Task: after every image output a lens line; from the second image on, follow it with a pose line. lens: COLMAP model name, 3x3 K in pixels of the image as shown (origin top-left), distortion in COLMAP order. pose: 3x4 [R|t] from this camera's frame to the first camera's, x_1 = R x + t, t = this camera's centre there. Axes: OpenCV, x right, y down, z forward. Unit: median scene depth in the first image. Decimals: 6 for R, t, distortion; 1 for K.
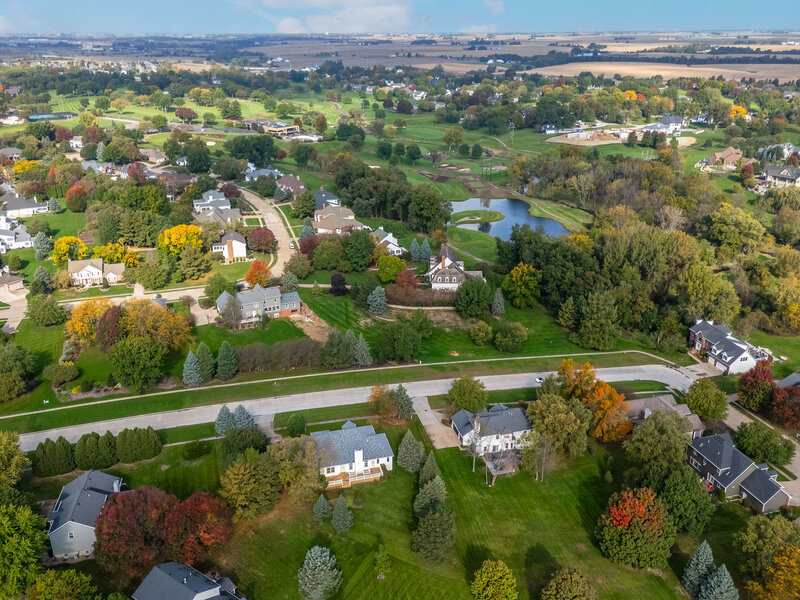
lens RADIAL K [[642.4, 0, 400.0], [0, 642.4, 300.0], [0, 0, 1]] dist [0.042841, -0.013488]
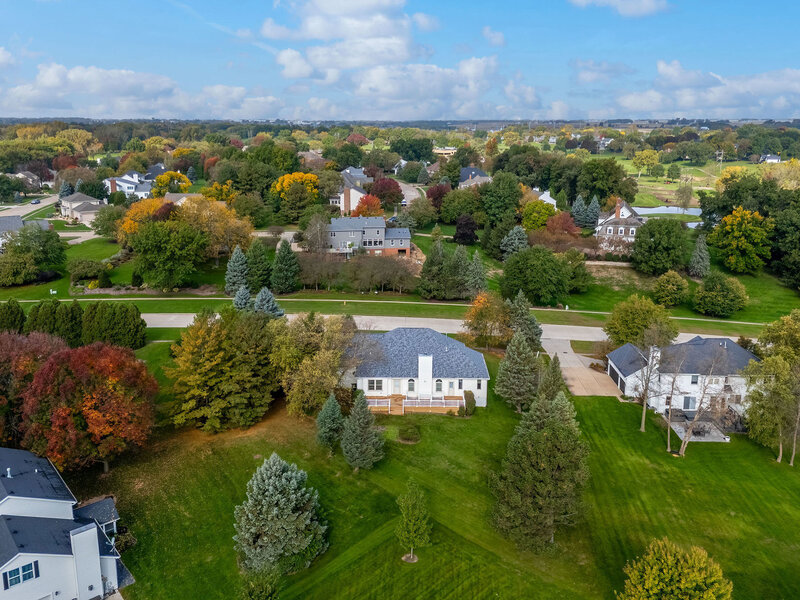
lens RADIAL K [[642.4, 0, 400.0], [0, 642.4, 300.0], [0, 0, 1]] dist [0.042841, -0.013488]
pose [[0.959762, 0.066747, -0.272768, 0.062551], [-0.103400, 0.987095, -0.122278, 0.249944], [0.261086, 0.145562, 0.954277, 0.438858]]
